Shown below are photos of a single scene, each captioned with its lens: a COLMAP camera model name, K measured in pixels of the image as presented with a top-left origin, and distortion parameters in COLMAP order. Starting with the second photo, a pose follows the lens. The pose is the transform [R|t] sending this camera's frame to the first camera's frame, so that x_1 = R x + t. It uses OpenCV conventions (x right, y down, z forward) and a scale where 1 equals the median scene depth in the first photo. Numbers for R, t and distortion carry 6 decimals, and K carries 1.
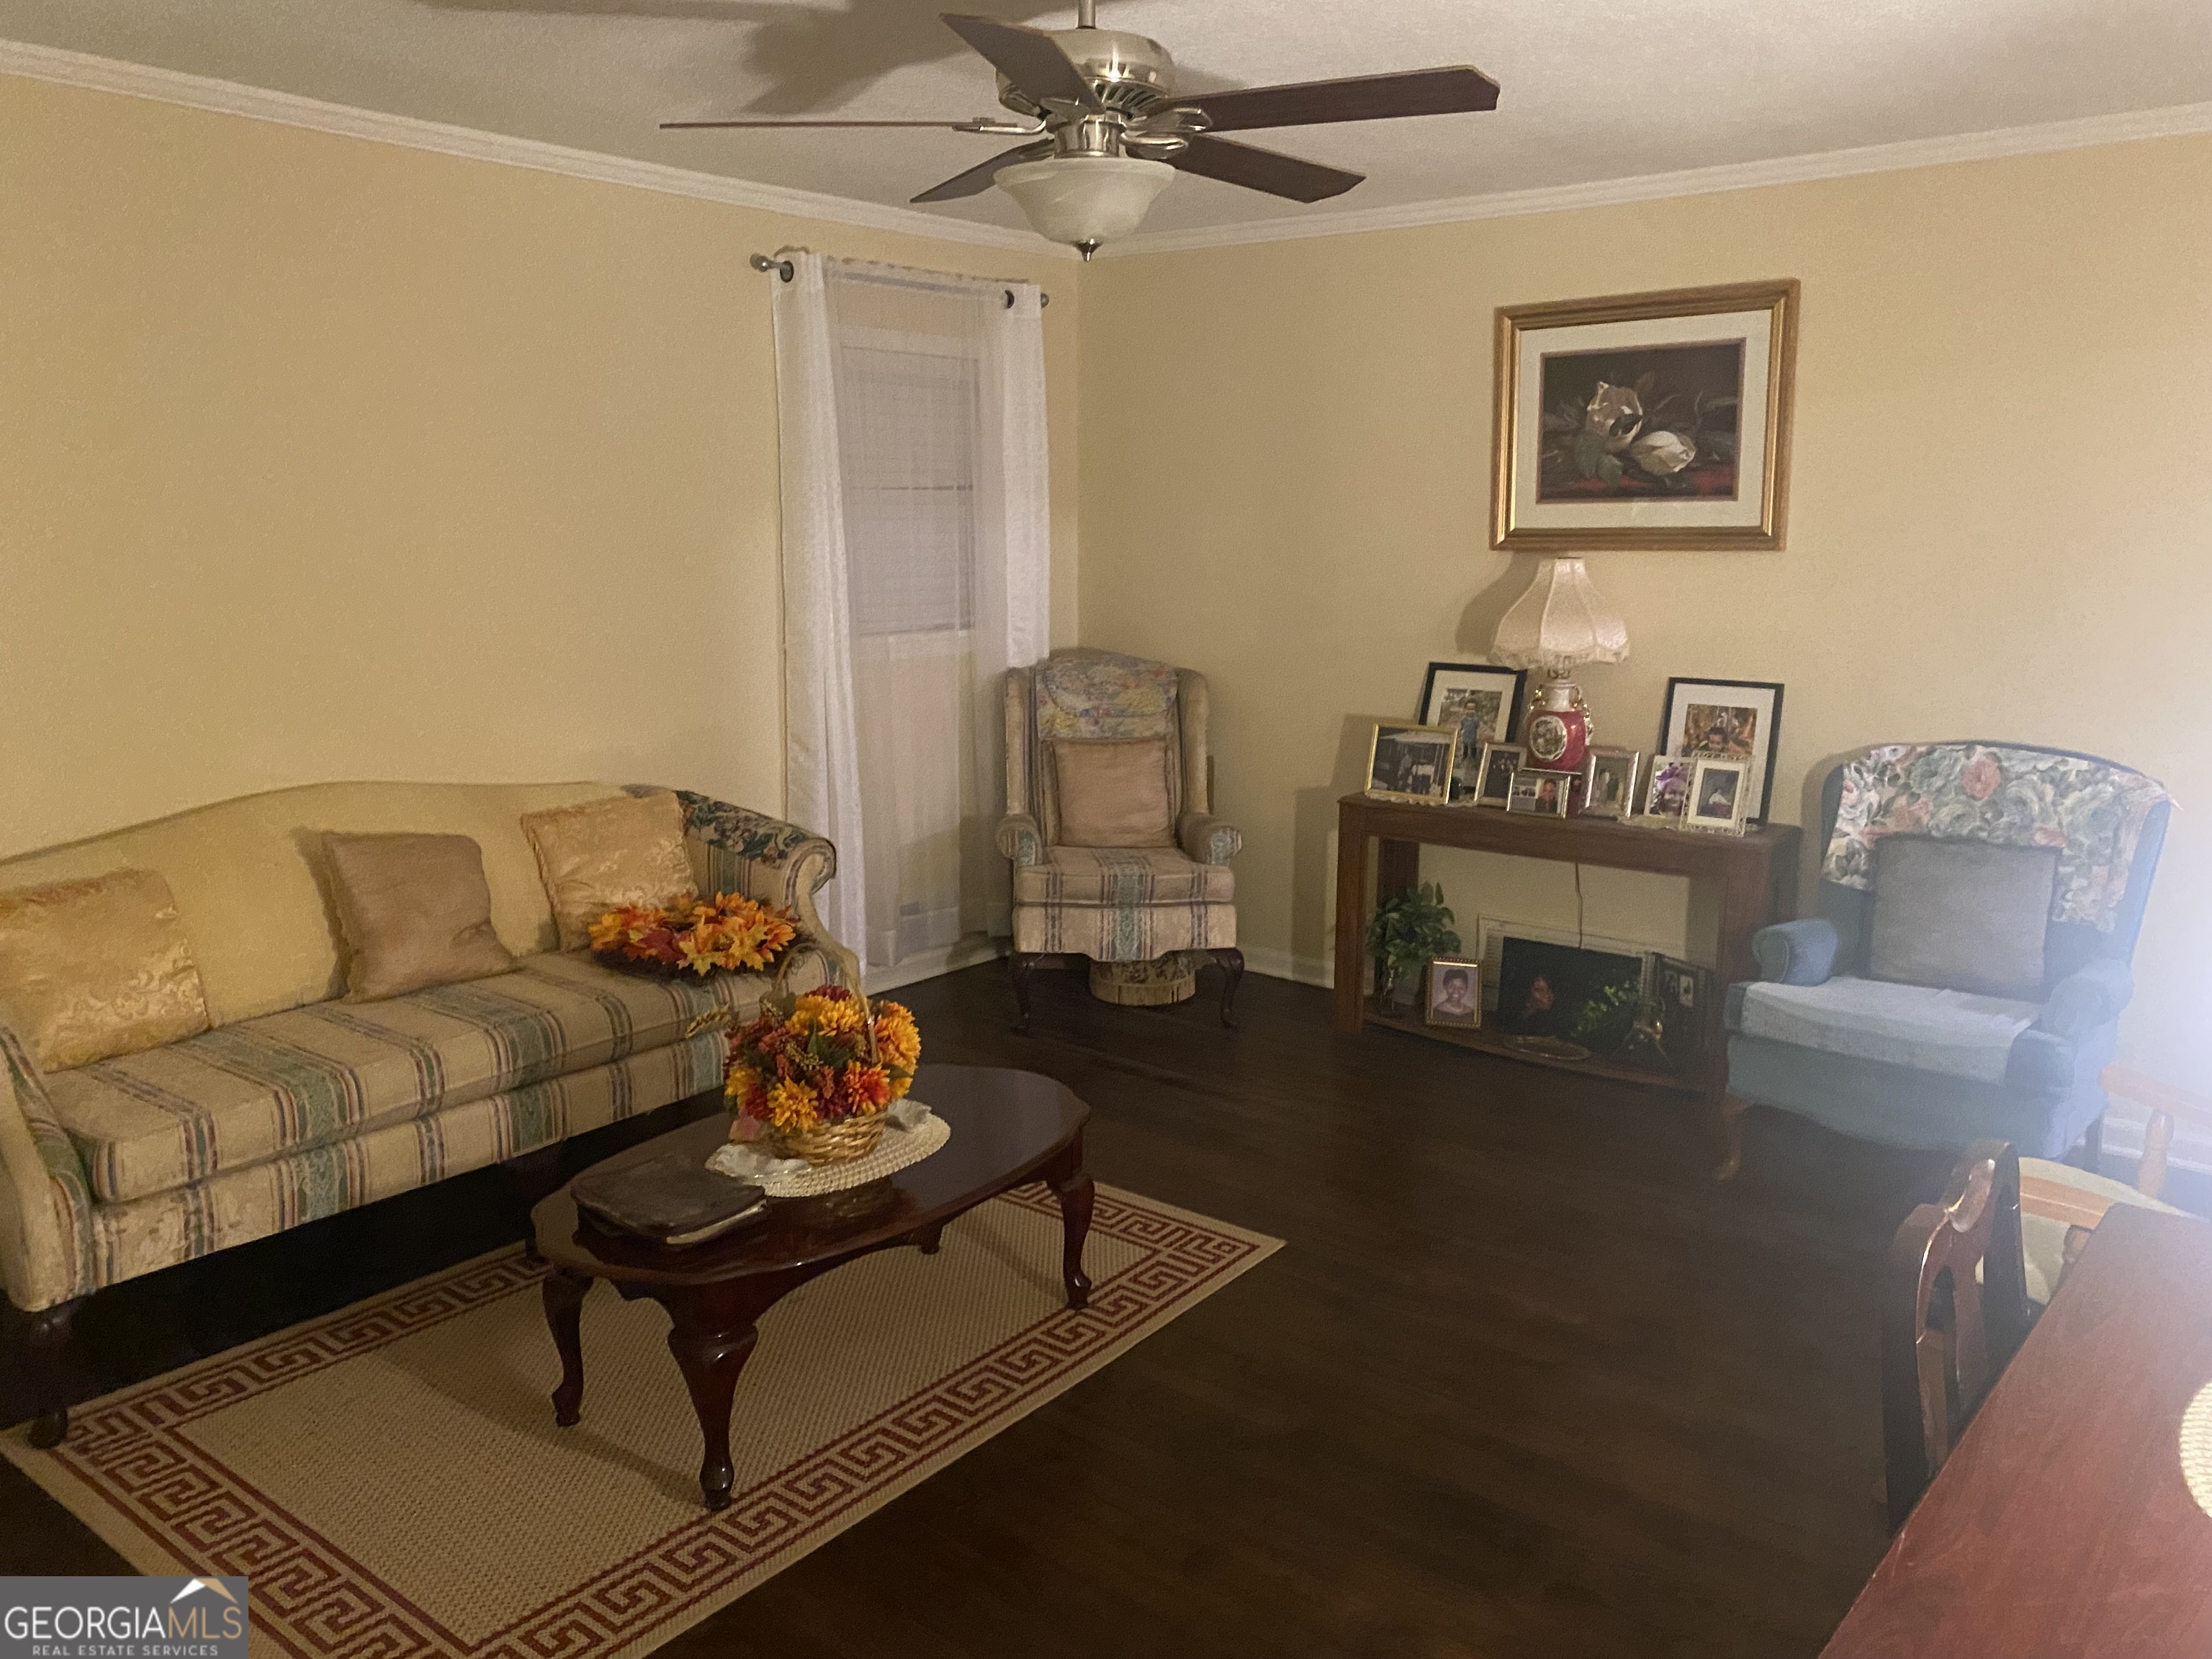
lens RADIAL K [[1710.9, 0, 1100.1], [0, 1710.9, 856.2], [0, 0, 1]] dist [0.003442, 0.000586]
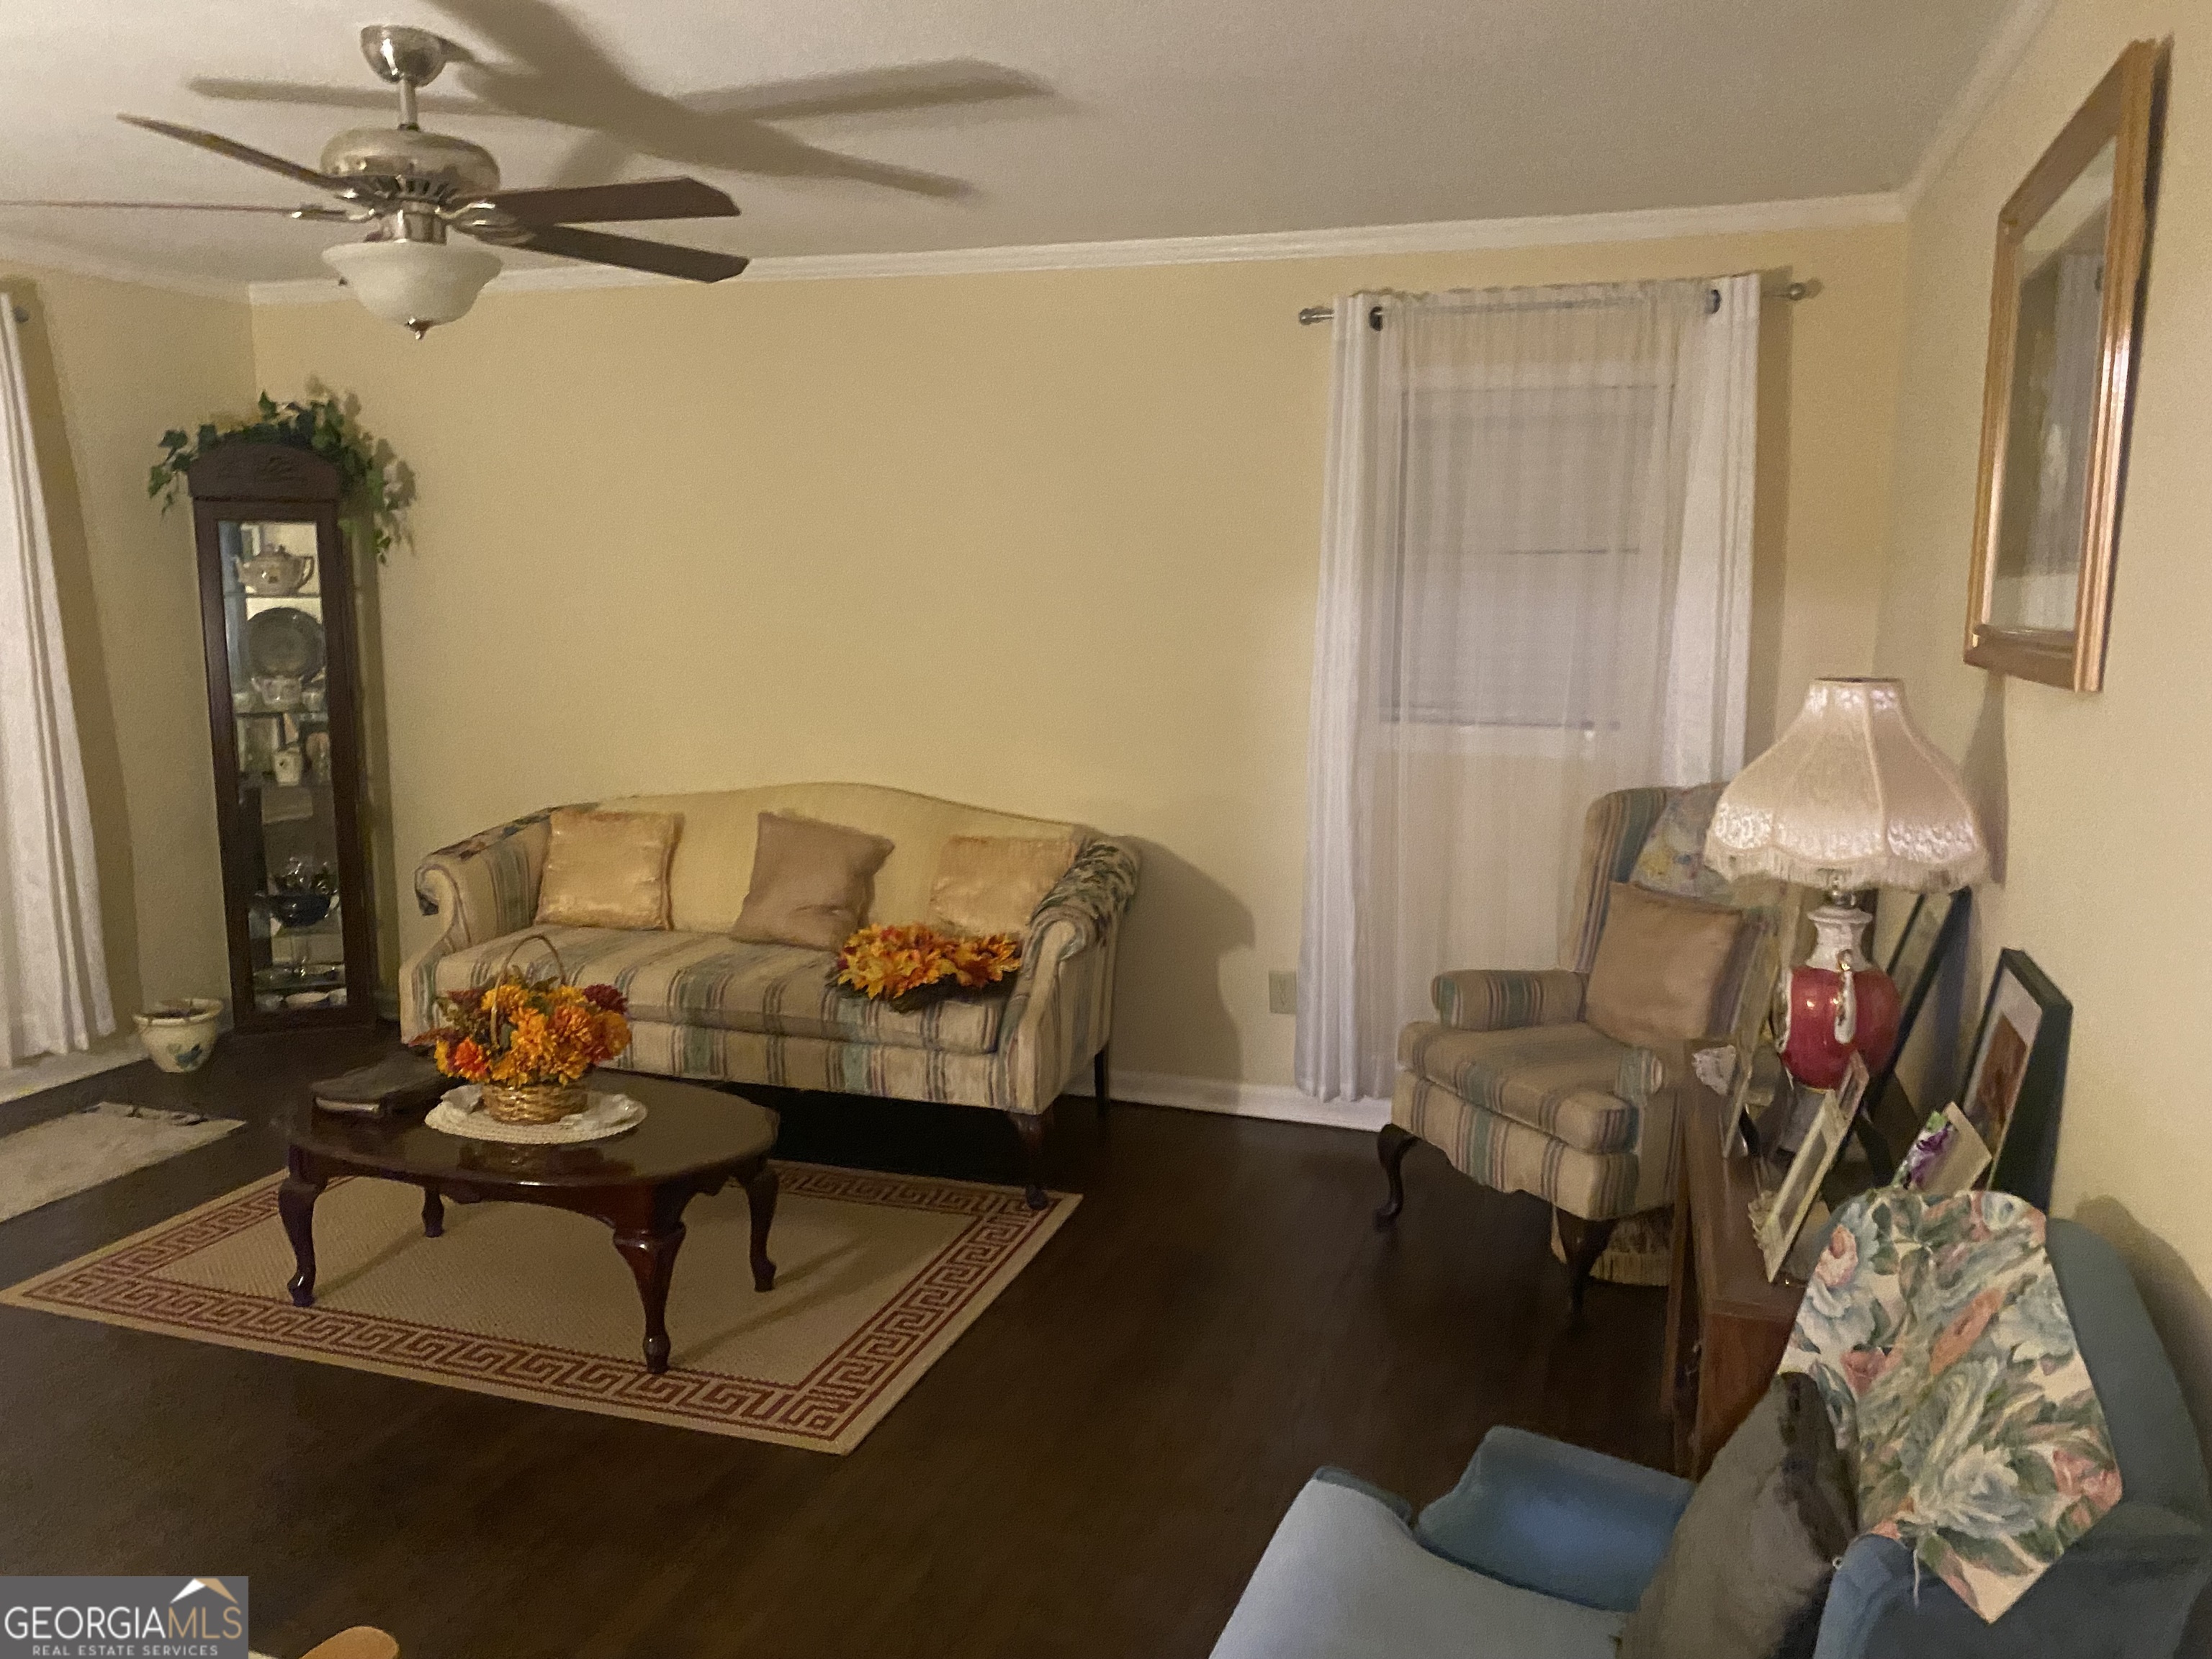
lens RADIAL K [[1710.9, 0, 1100.1], [0, 1710.9, 856.2], [0, 0, 1]] dist [0.003442, 0.000586]
pose [[0.339733, 0.160897, -0.926657, 0.720109], [-0.198452, 0.975339, 0.096593, -0.132273], [0.919347, 0.151081, 0.363285, 0.635621]]
